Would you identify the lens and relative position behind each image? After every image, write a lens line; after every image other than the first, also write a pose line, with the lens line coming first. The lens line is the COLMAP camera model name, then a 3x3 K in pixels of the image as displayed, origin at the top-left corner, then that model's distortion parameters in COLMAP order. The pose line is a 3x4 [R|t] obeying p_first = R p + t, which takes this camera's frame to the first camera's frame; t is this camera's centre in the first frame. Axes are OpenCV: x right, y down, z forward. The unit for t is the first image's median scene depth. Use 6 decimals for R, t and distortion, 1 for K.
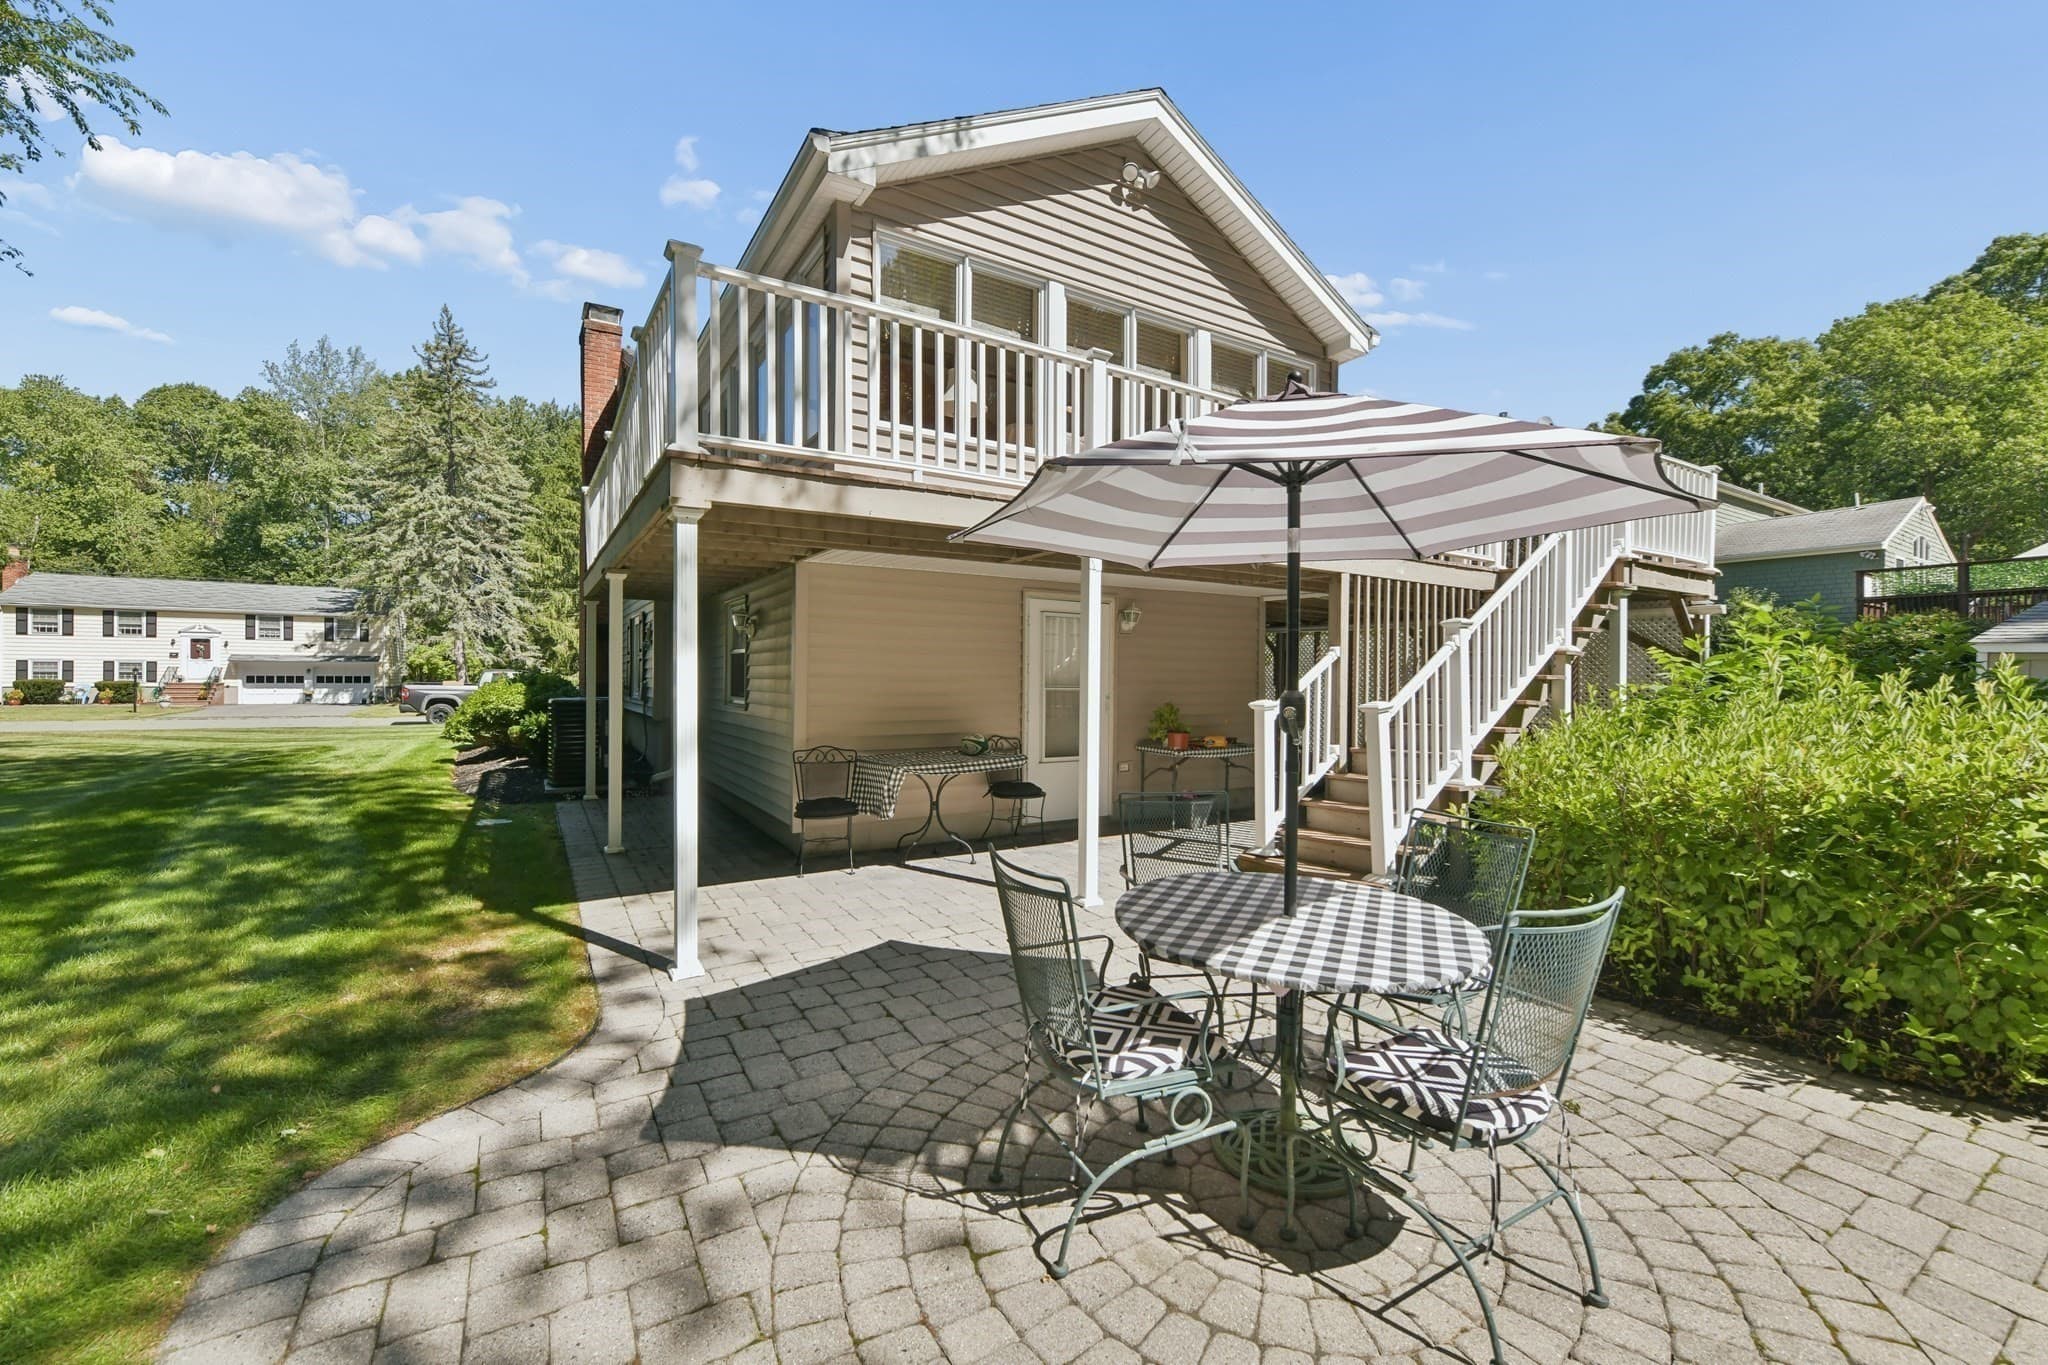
lens RADIAL K [[822.0, 0, 1021.3], [0, 822.0, 692.2], [0, 0, 1]] dist [-0.001467, 0.000014]
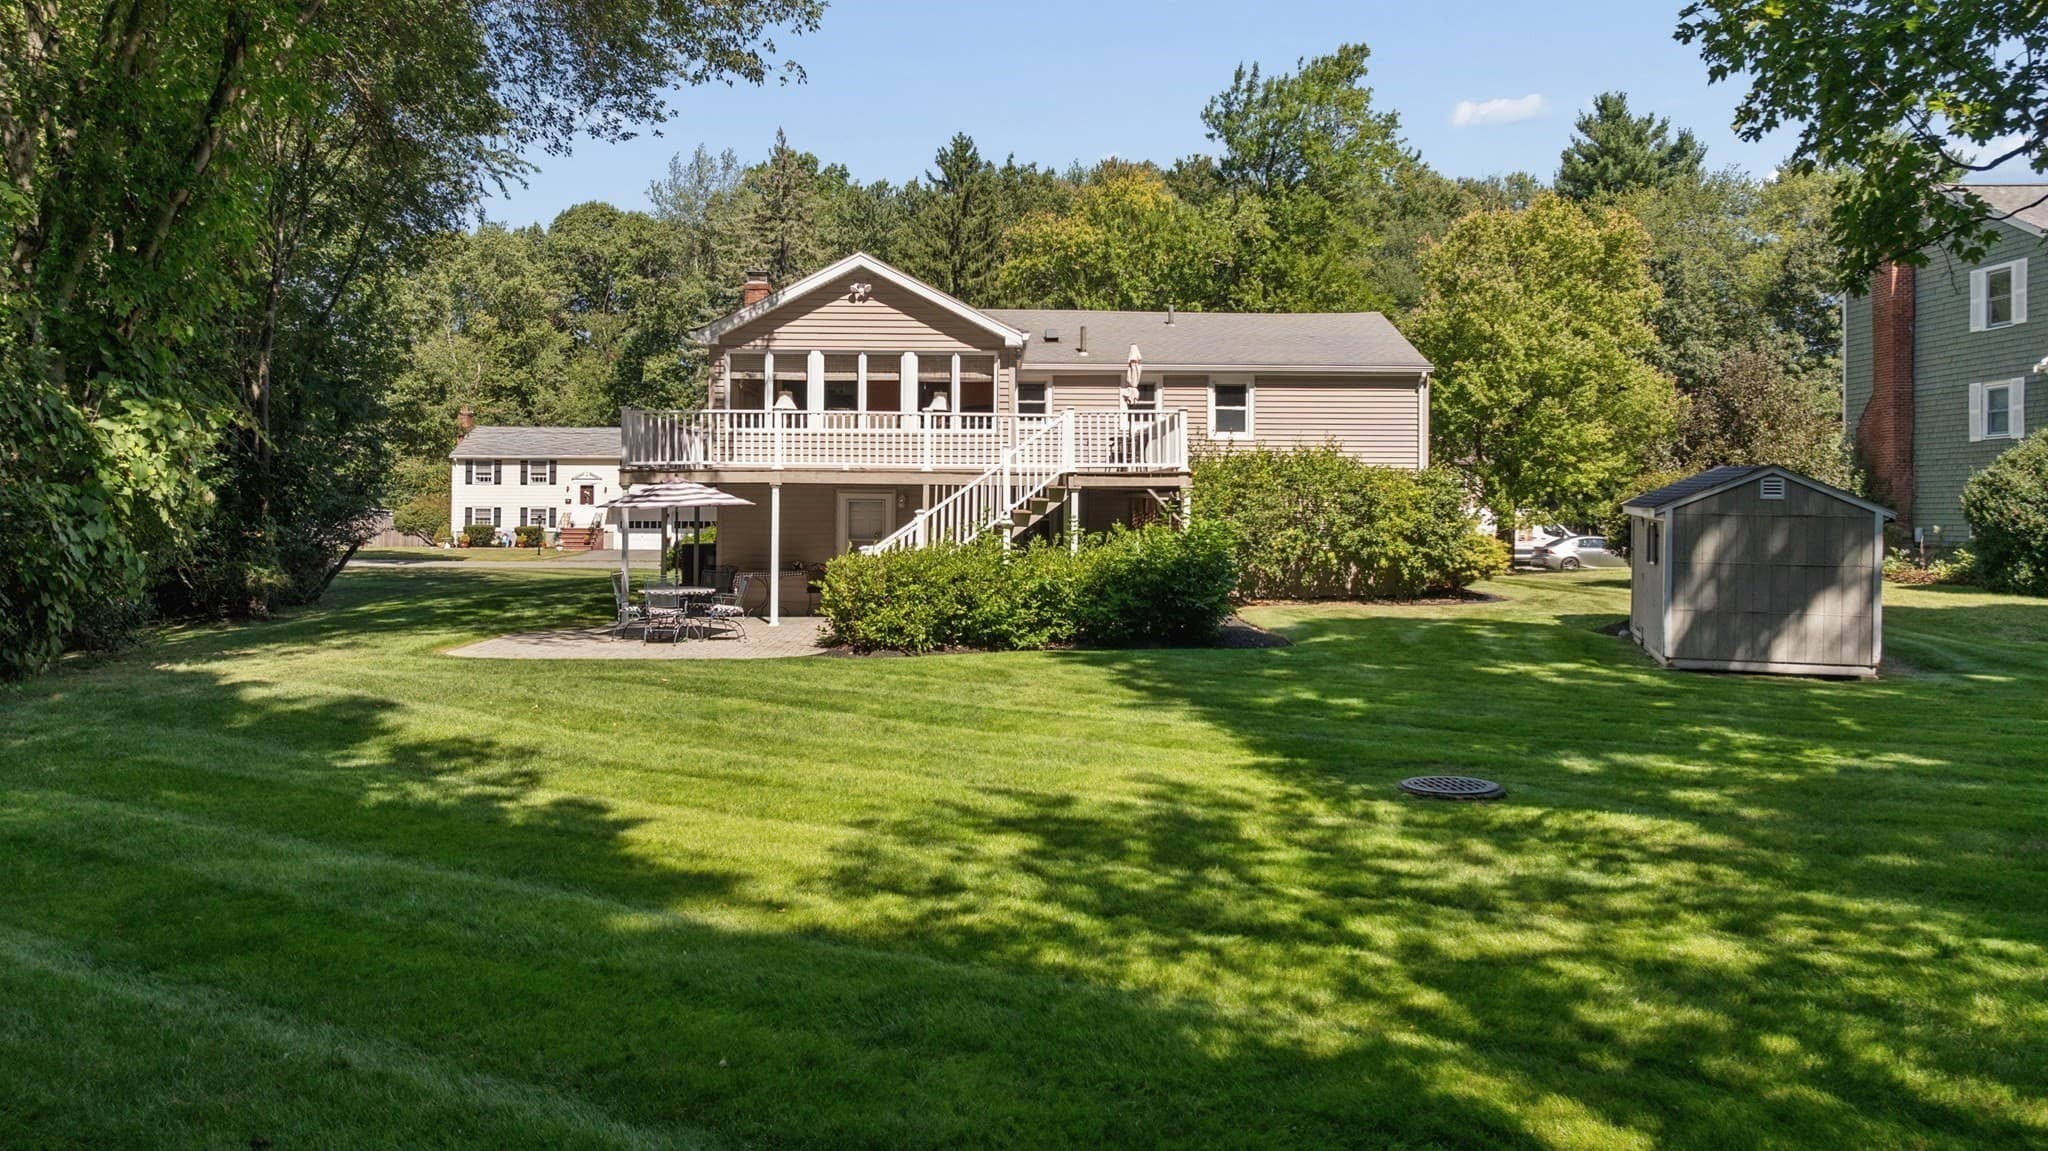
lens RADIAL K [[1472.1, 0, 1020.7], [0, 1472.1, 495.2], [0, 0, 1]] dist [-0.002867, 0.000931]
pose [[0.868009, -0.009220, -0.496463, 0.393608], [-0.005976, 0.999561, -0.029012, -0.002236], [0.496512, 0.028149, 0.867573, -0.335815]]
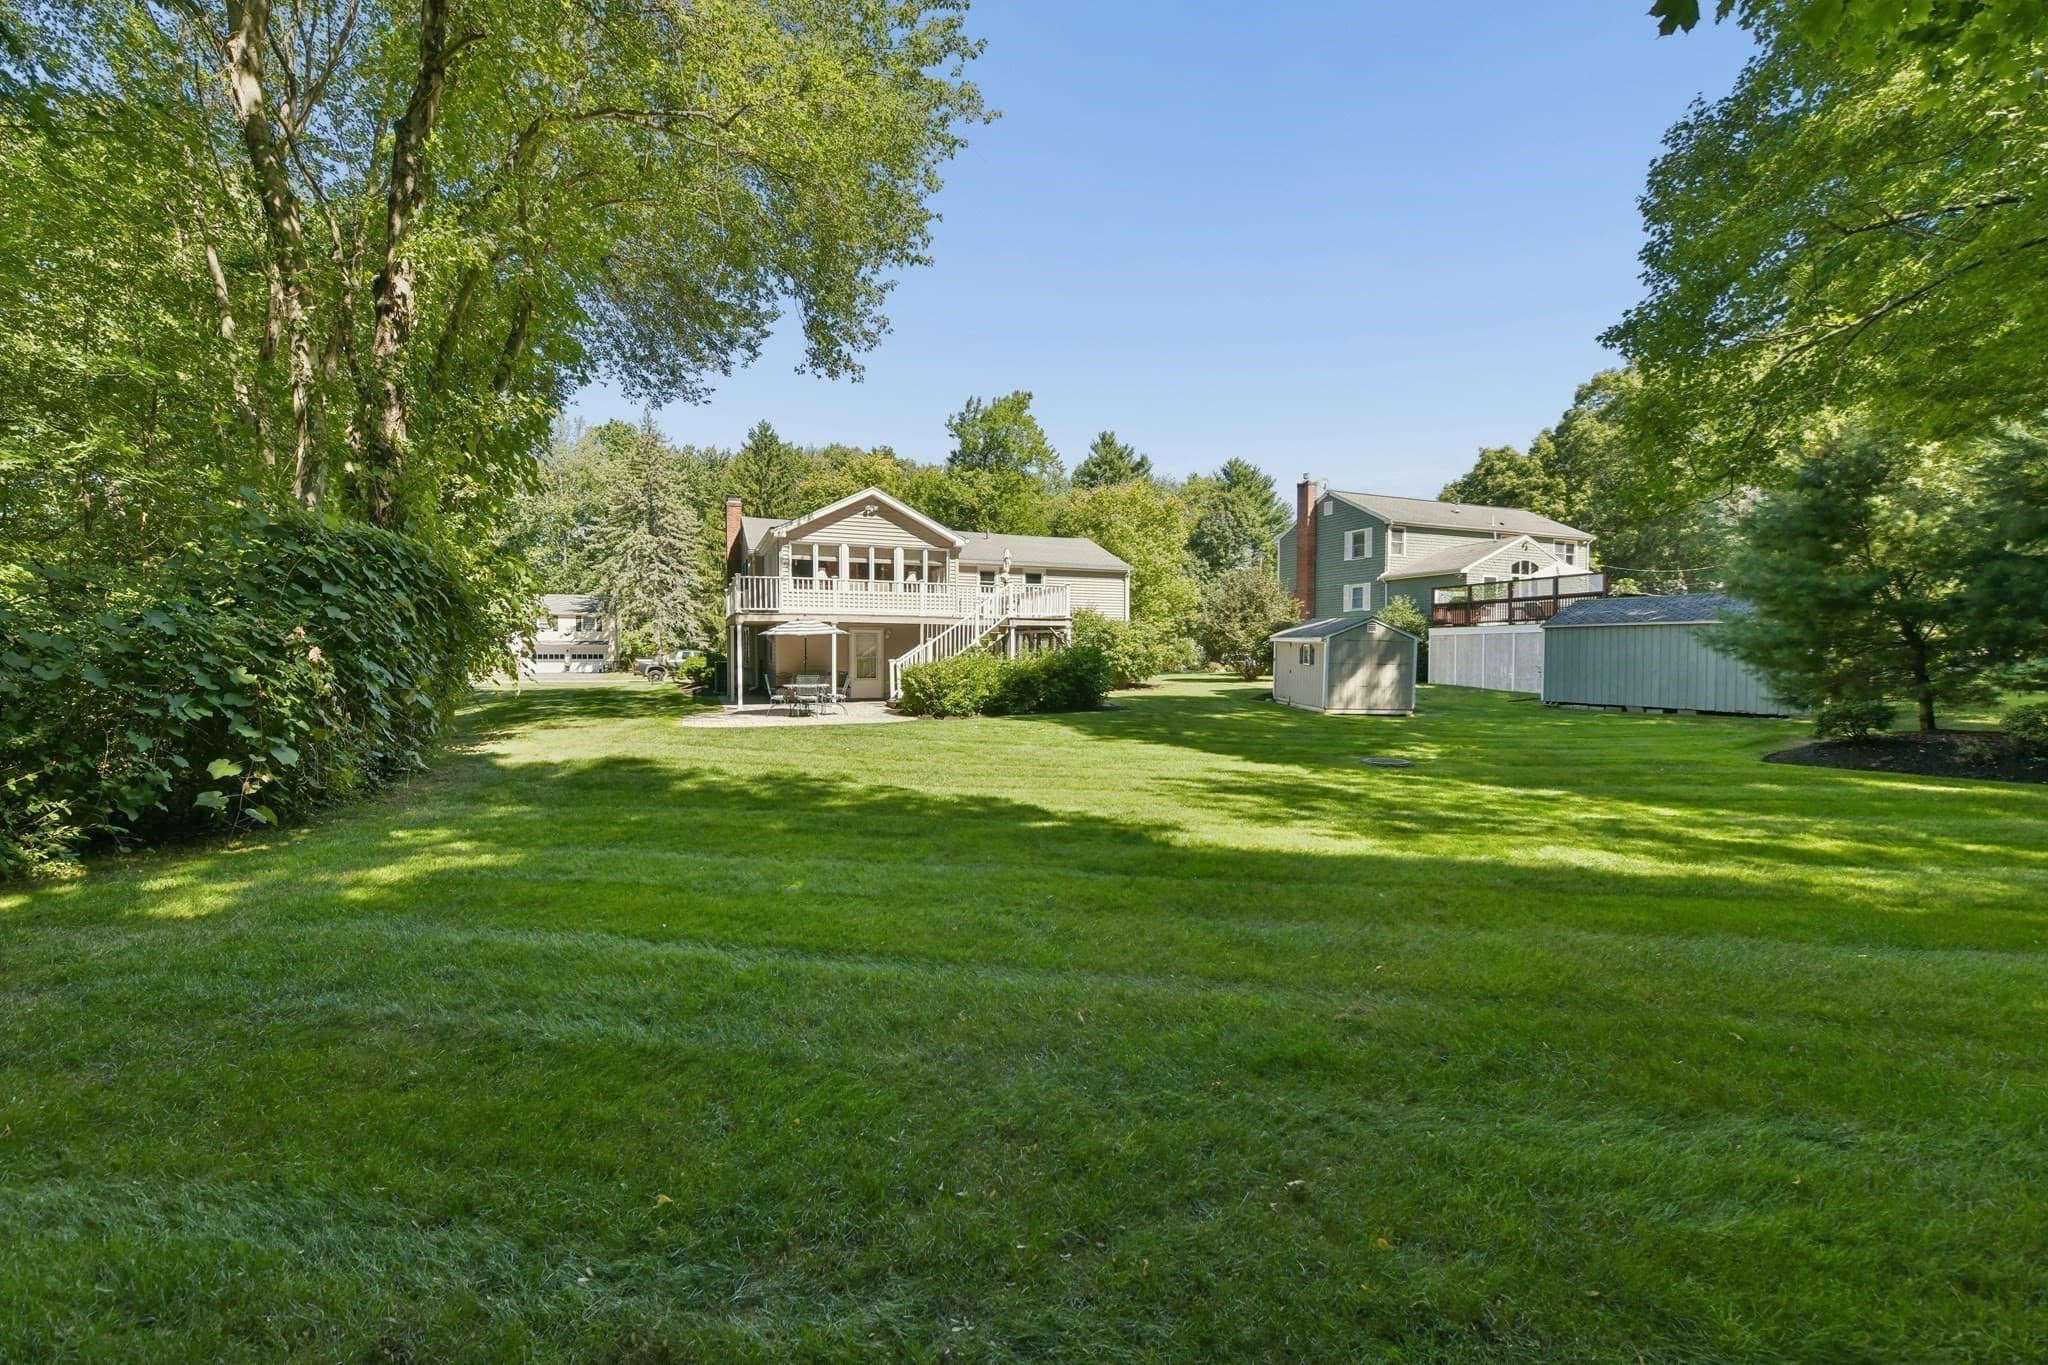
lens RADIAL K [[822.0, 0, 1021.3], [0, 822.0, 692.2], [0, 0, 1]] dist [-0.001467, 0.000014]
pose [[0.986814, 0.002776, -0.161835, 0.228489], [0.002075, 0.999554, 0.029801, 0.007425], [0.161846, -0.029744, 0.986368, -0.401481]]
